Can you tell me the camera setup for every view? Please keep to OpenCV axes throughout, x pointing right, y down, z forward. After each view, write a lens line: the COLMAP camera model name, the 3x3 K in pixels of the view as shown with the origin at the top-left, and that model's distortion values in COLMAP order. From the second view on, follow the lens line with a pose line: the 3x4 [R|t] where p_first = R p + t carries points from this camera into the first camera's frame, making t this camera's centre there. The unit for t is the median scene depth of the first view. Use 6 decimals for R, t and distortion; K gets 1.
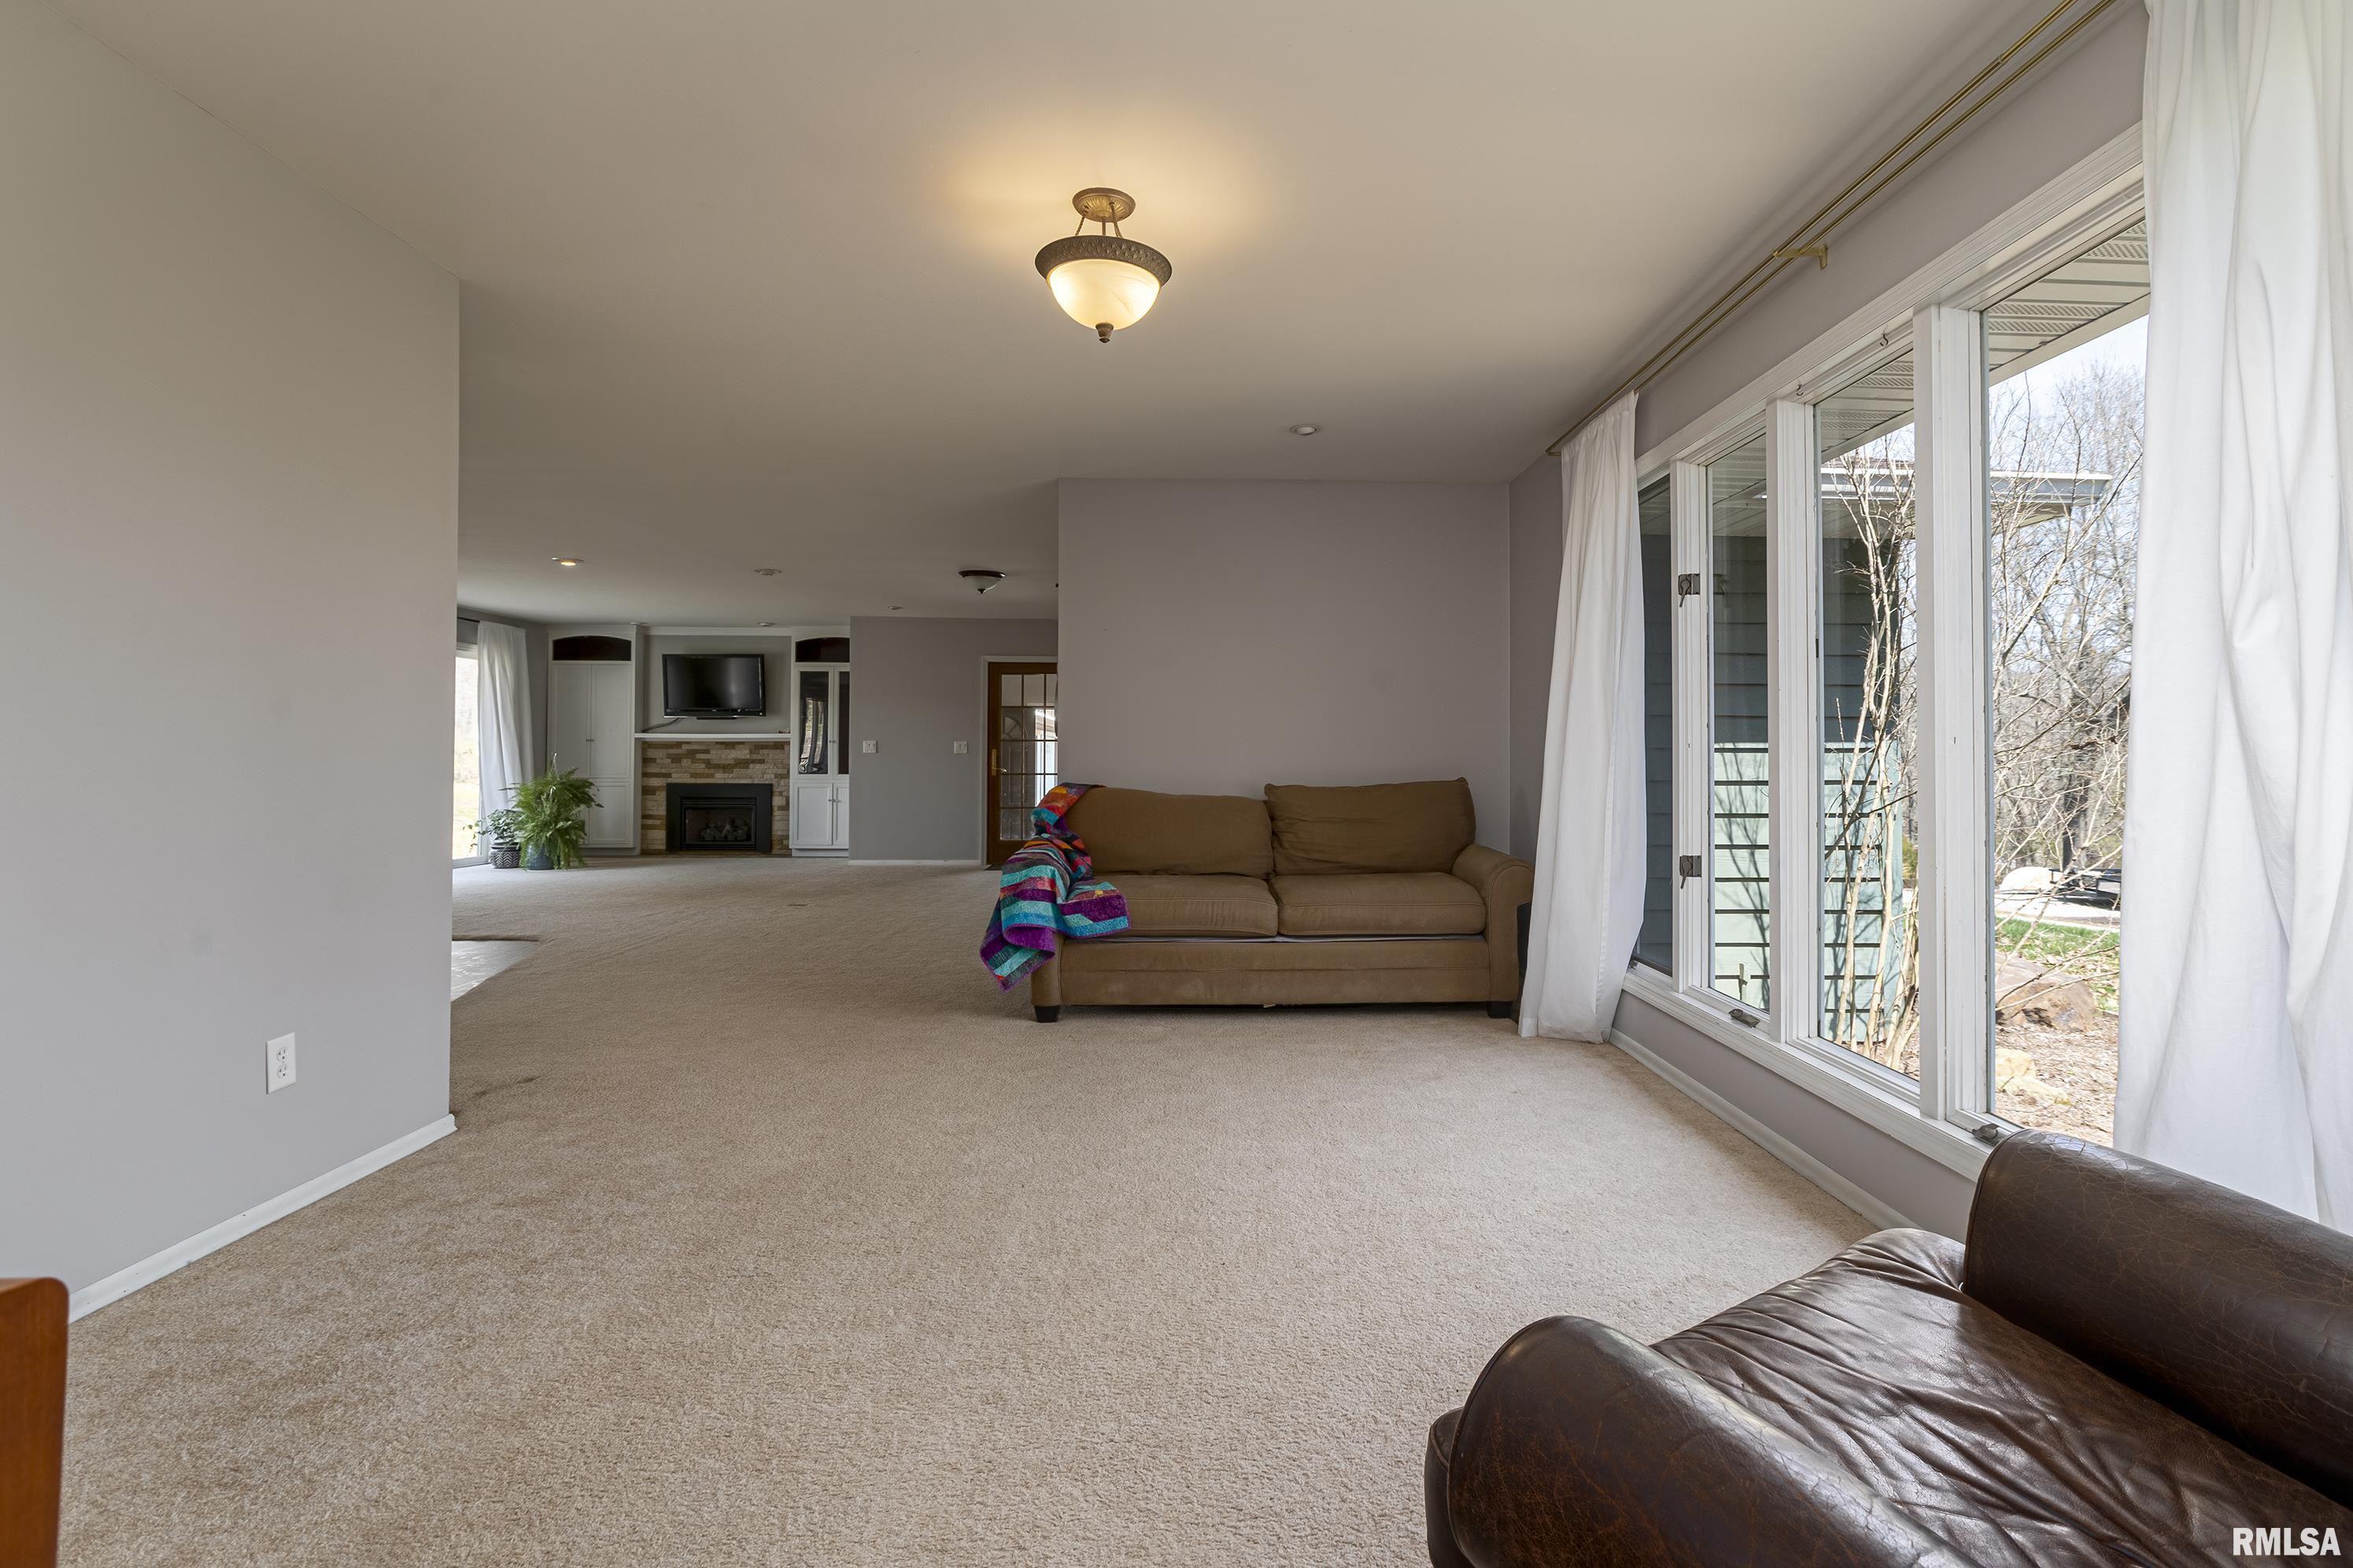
lens RADIAL K [[1079.4, 0, 1233.1], [0, 1079.4, 745.7], [0, 0, 1]] dist [0.009224, -0.002820]
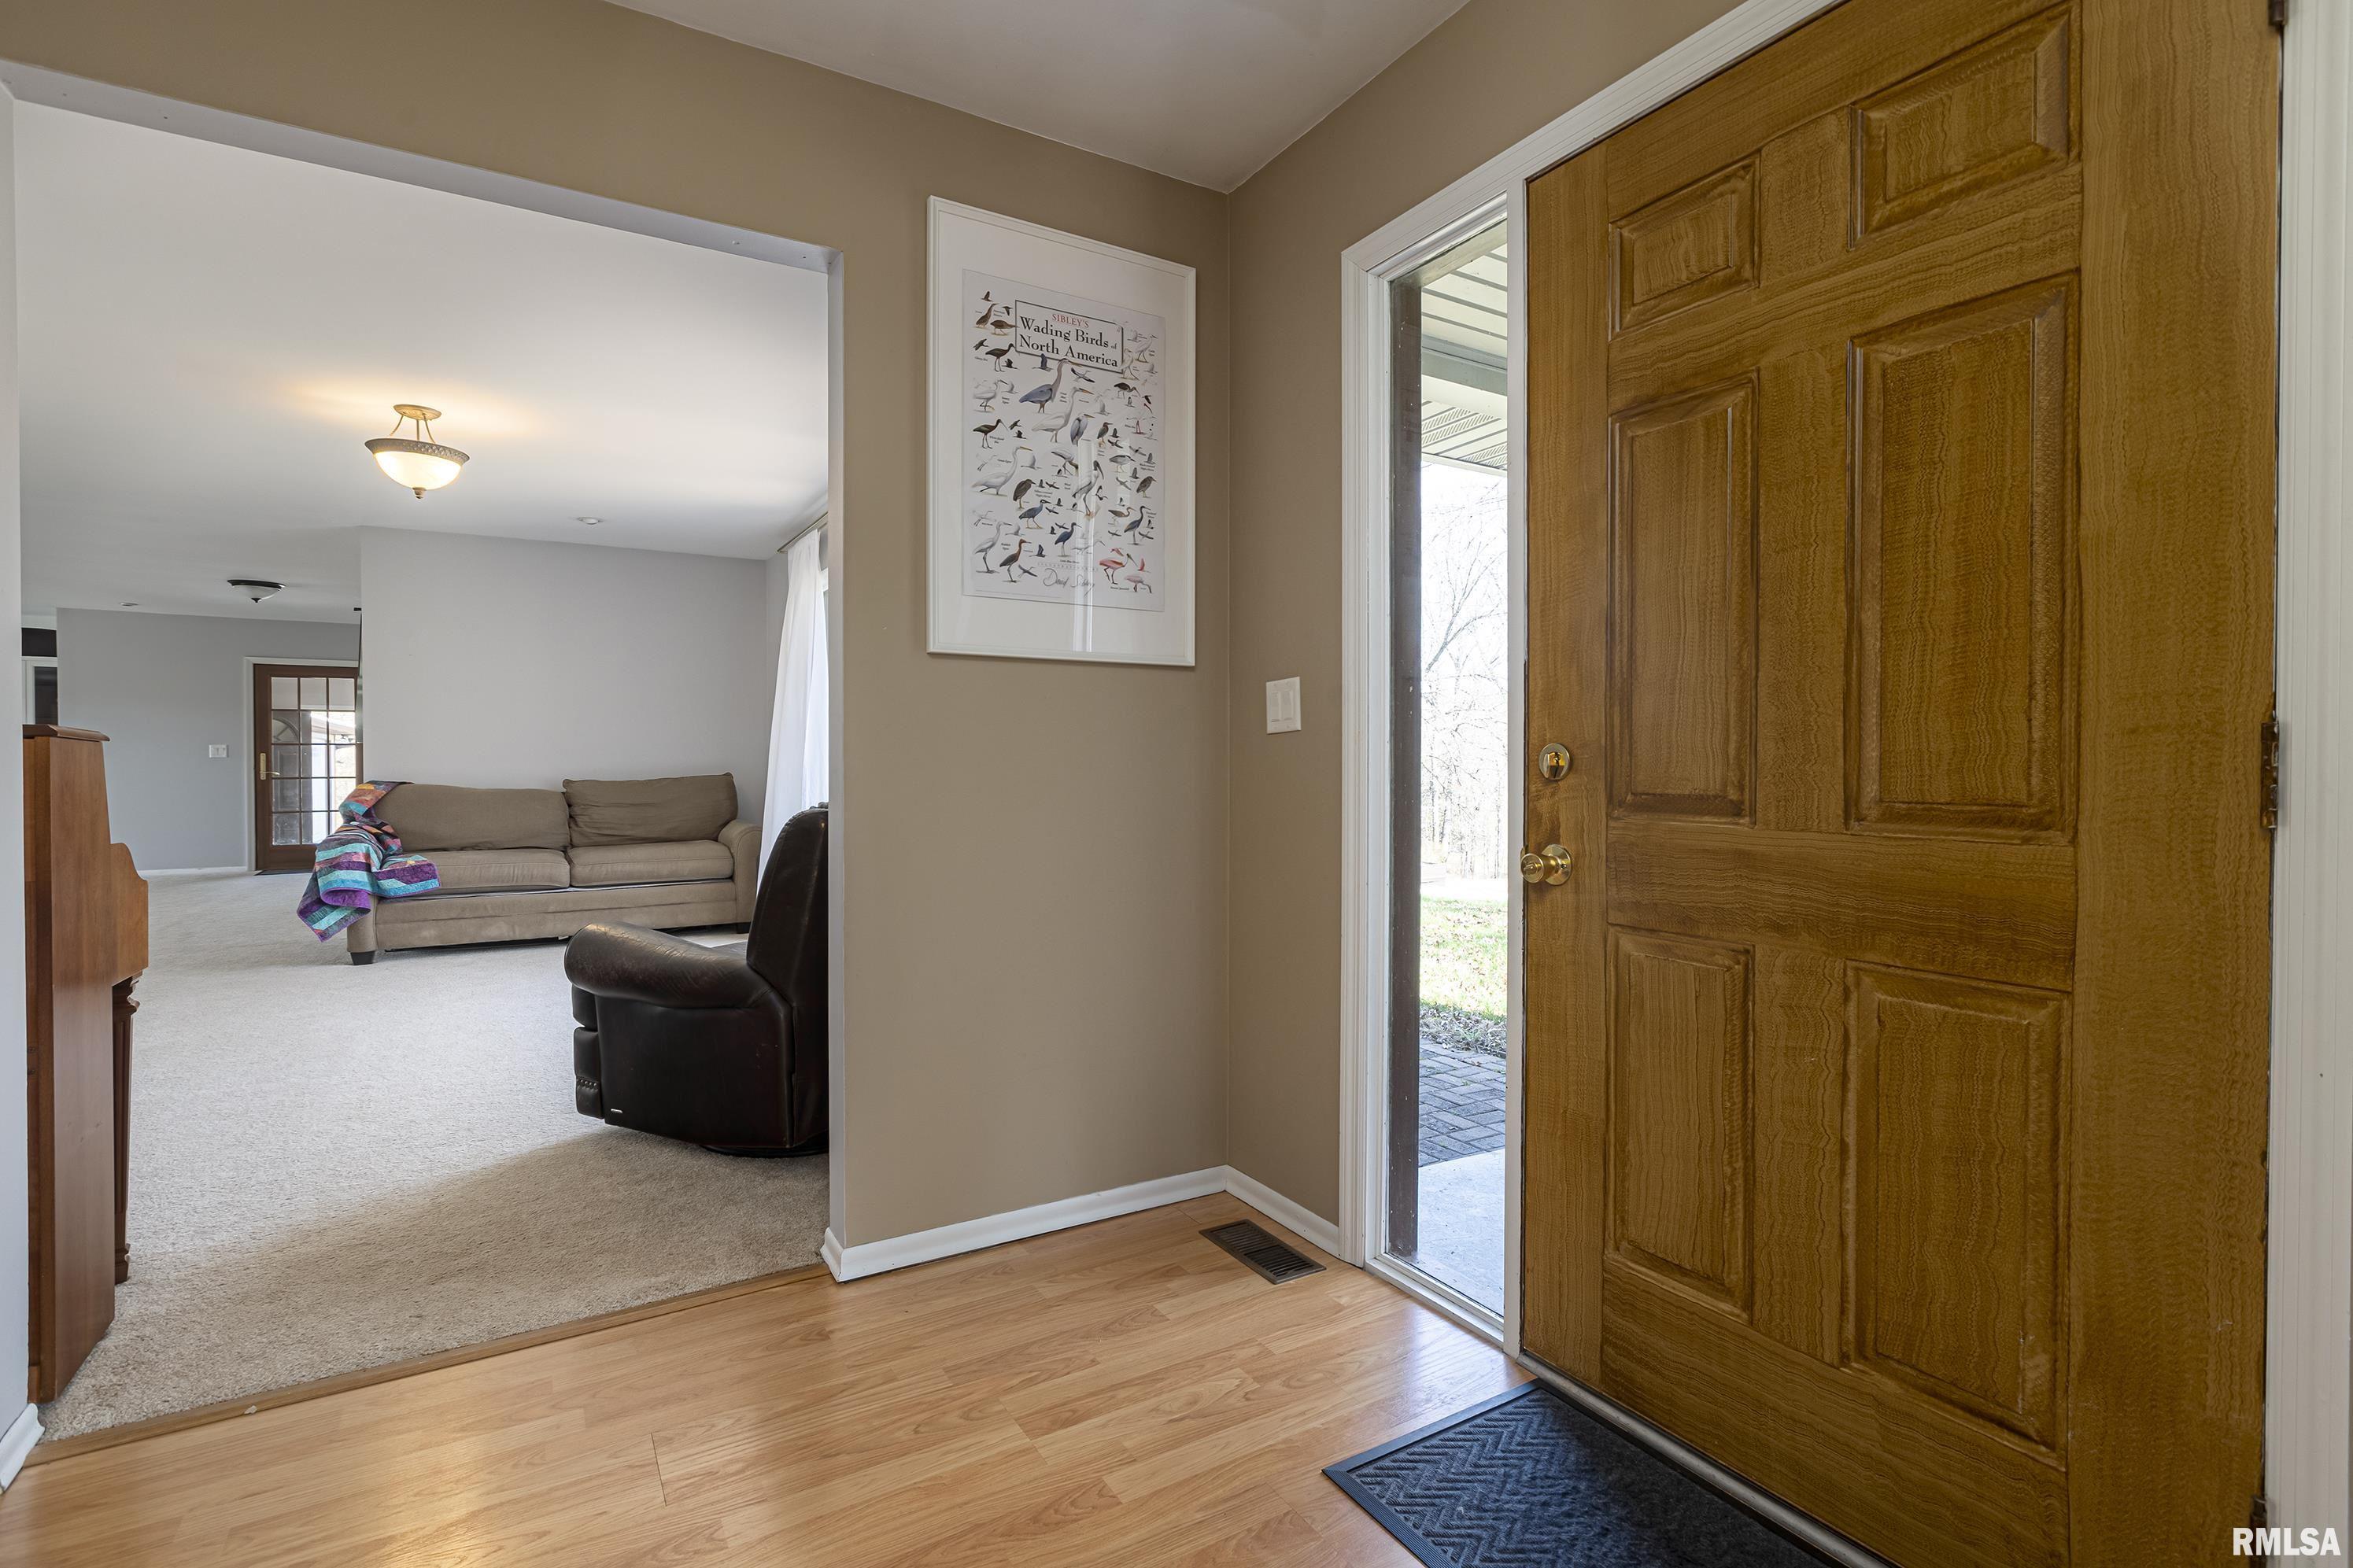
lens RADIAL K [[1079.4, 0, 1184.9], [0, 1079.4, 773.8], [0, 0, 1]] dist [0.009224, -0.002820]
pose [[0.869485, -0.010551, 0.493847, 0.020702], [-0.000702, 0.999744, 0.022594, -0.000697], [-0.493959, -0.019991, 0.869255, -0.285683]]
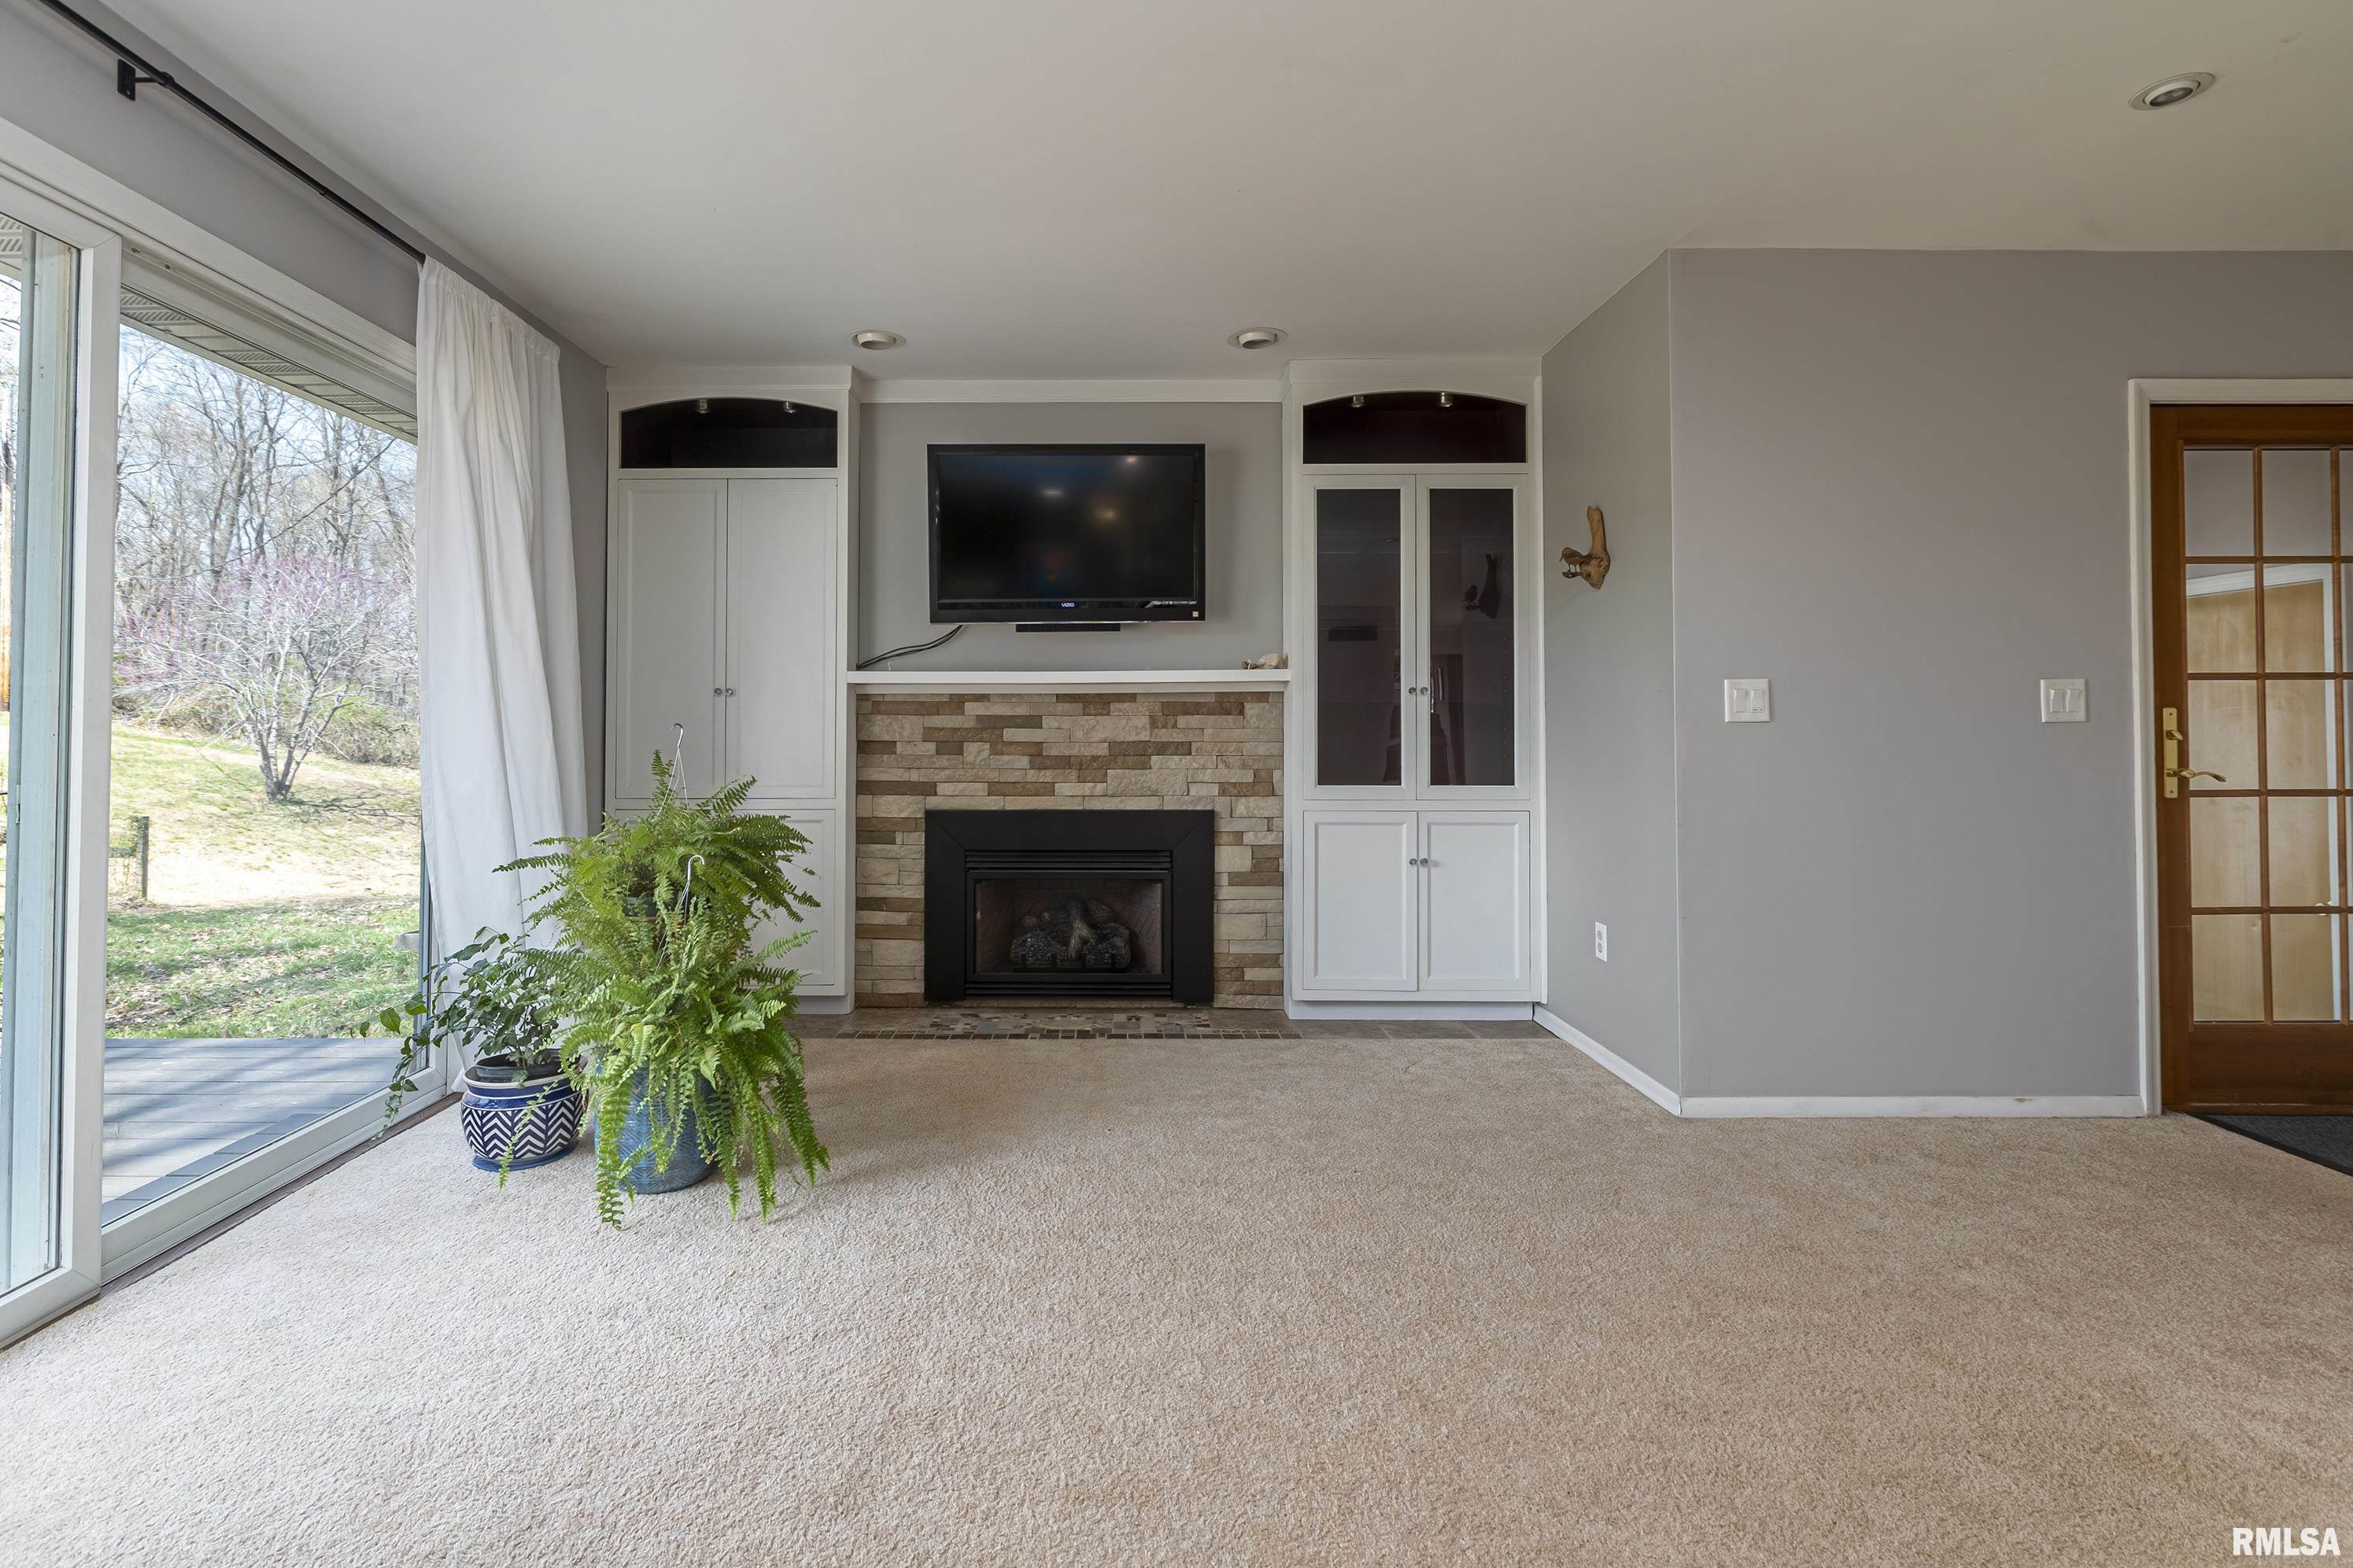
lens RADIAL K [[1079.4, 0, 1107.0], [0, 1079.4, 704.0], [0, 0, 1]] dist [0.009224, -0.002820]
pose [[0.999541, -0.008719, -0.029015, -0.524870], [0.008638, 0.999958, -0.002910, 0.000819], [0.029040, 0.002658, 0.999575, 0.744683]]
